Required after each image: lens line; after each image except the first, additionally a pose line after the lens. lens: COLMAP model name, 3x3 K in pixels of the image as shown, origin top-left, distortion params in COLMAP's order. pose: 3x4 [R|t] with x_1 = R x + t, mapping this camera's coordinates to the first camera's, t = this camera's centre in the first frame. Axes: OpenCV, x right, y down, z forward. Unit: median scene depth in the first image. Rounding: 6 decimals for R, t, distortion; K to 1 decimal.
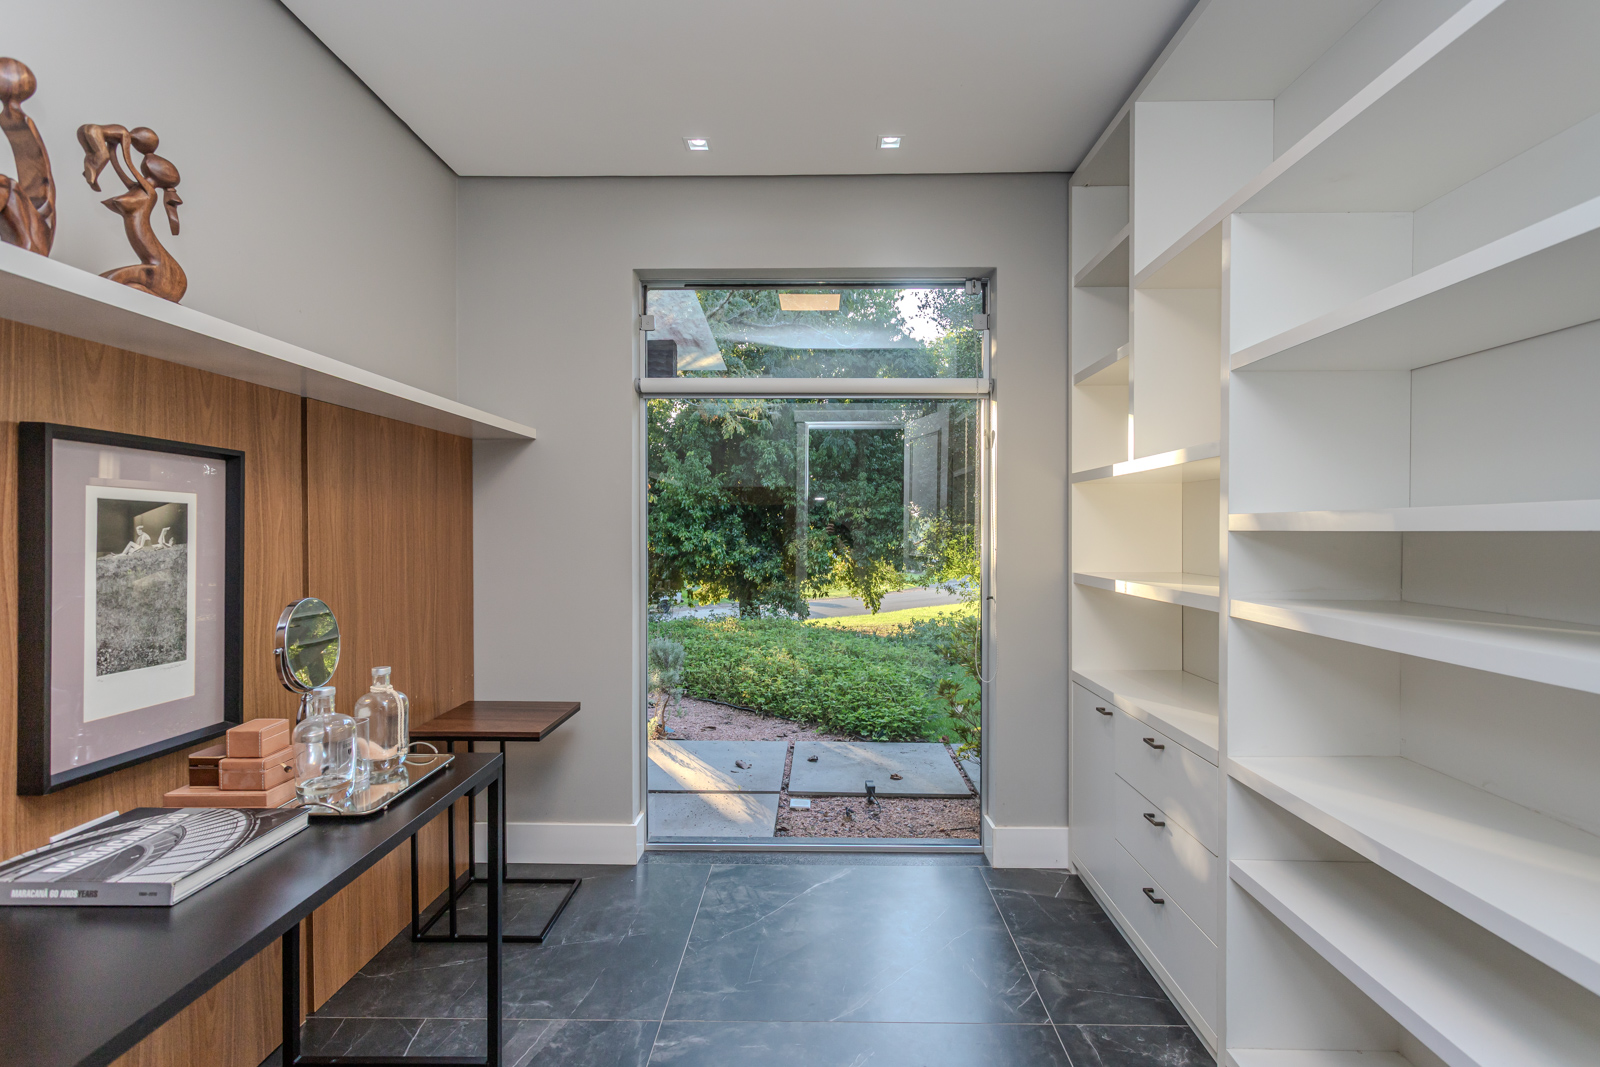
lens RADIAL K [[758.7, 0, 802.9], [0, 758.7, 537.4], [0, 0, 1]] dist [-0.005405, 0.001024]
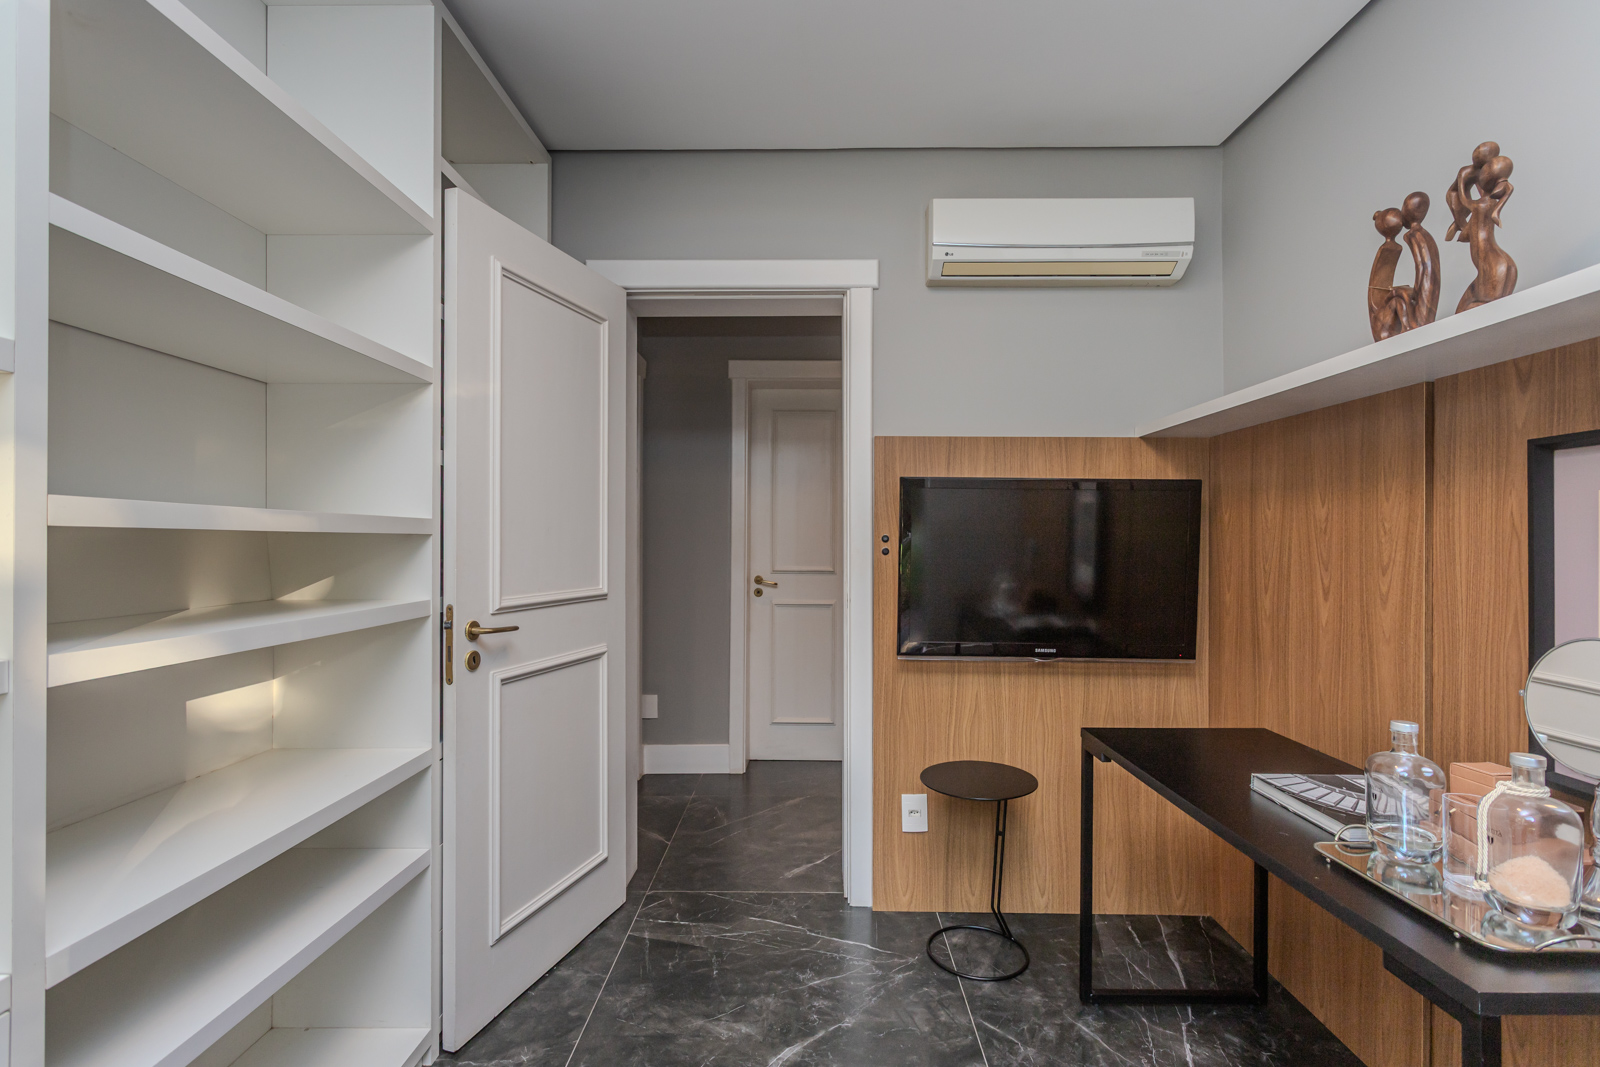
lens RADIAL K [[758.7, 0, 801.6], [0, 758.7, 537.4], [0, 0, 1]] dist [-0.005405, 0.001024]
pose [[-0.999988, -0.001787, 0.004472, 0.044537], [-0.001800, 0.999994, -0.002980, -0.002934], [-0.004467, -0.002988, -0.999986, 2.258130]]
